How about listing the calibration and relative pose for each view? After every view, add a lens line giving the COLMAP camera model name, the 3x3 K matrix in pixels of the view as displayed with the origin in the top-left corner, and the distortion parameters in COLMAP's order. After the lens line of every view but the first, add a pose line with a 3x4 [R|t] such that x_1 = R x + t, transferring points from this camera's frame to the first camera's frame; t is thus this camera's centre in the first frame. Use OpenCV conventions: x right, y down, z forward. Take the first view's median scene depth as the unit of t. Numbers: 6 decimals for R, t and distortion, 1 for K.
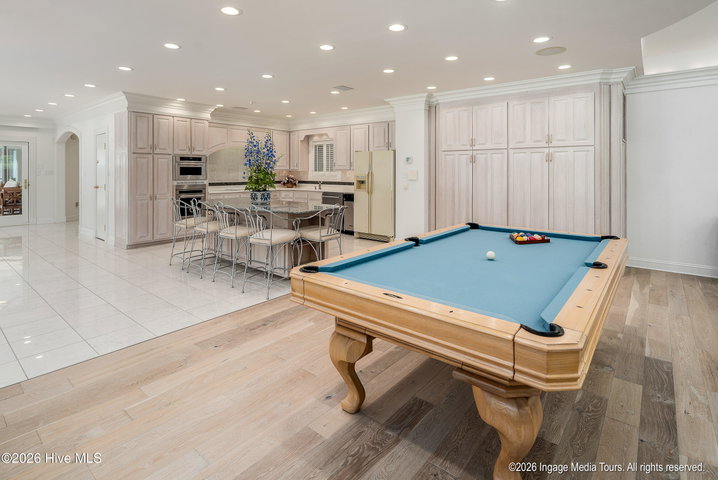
lens RADIAL K [[361.3, 0, 354.5], [0, 361.3, 174.1], [0, 0, 1]] dist [0.003155, -0.003604]
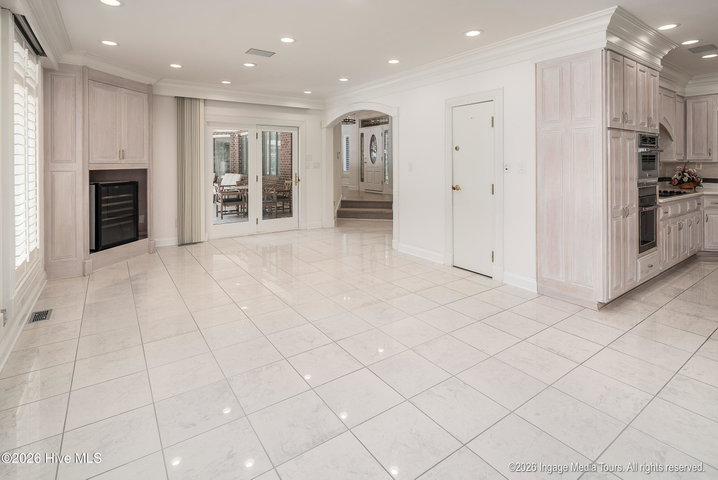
lens RADIAL K [[361.3, 0, 352.5], [0, 361.3, 159.0], [0, 0, 1]] dist [0.003155, -0.003604]
pose [[0.960411, -0.004923, -0.278544, -0.735018], [0.000709, 0.999884, -0.015228, -0.006034], [0.278587, 0.014427, 0.960303, 0.342497]]
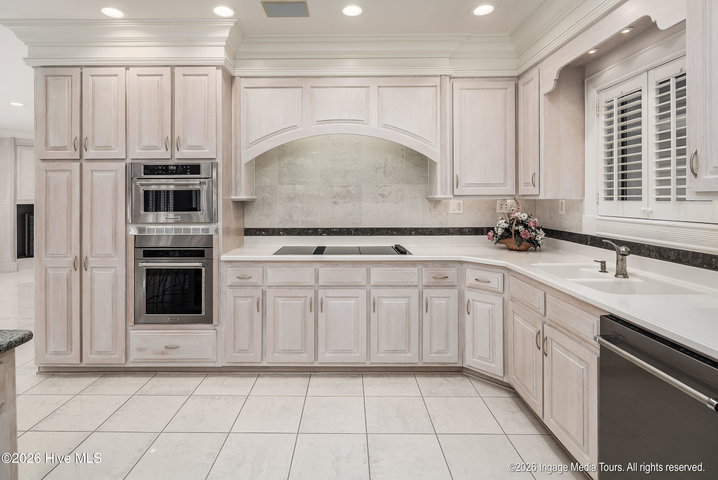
lens RADIAL K [[361.3, 0, 343.1], [0, 361.3, 198.6], [0, 0, 1]] dist [0.003155, -0.003604]
pose [[0.627921, -0.003025, -0.778271, -0.033310], [-0.002679, 0.999978, -0.006049, -0.008774], [0.778272, 0.005883, 0.627900, 0.902525]]
